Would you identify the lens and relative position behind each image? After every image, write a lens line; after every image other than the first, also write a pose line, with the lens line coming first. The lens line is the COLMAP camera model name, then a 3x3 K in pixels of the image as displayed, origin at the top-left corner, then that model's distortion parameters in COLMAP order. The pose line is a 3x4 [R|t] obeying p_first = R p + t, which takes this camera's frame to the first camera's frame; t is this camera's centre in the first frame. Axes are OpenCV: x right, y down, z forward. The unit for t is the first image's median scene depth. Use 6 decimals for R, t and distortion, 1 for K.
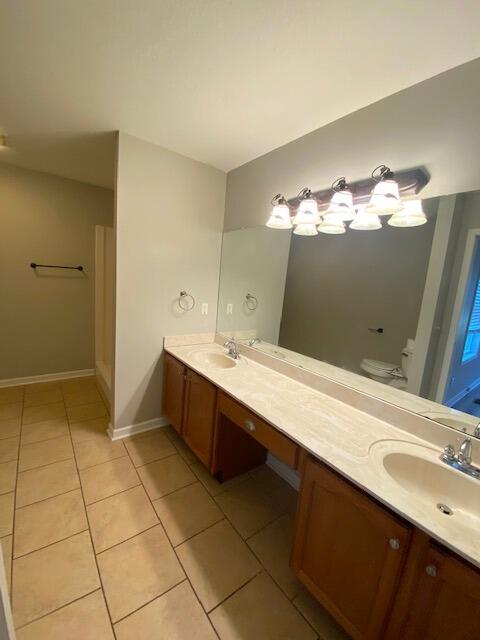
lens RADIAL K [[264.9, 0, 234.9], [0, 264.9, 320.5], [0, 0, 1]] dist [-0.001517, -0.000437]
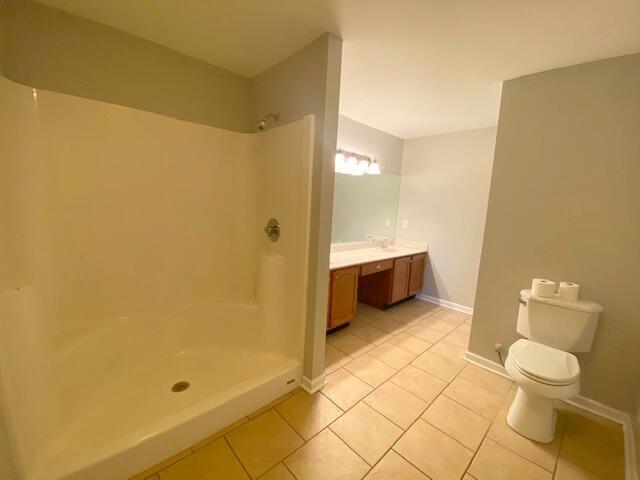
lens RADIAL K [[264.9, 0, 315.1], [0, 264.9, 238.4], [0, 0, 1]] dist [-0.001517, -0.000437]
pose [[-0.094989, -0.218435, 0.971217, -1.784650], [0.104379, 0.968065, 0.227935, -0.351122], [-0.989991, 0.123026, -0.069155, 1.492487]]
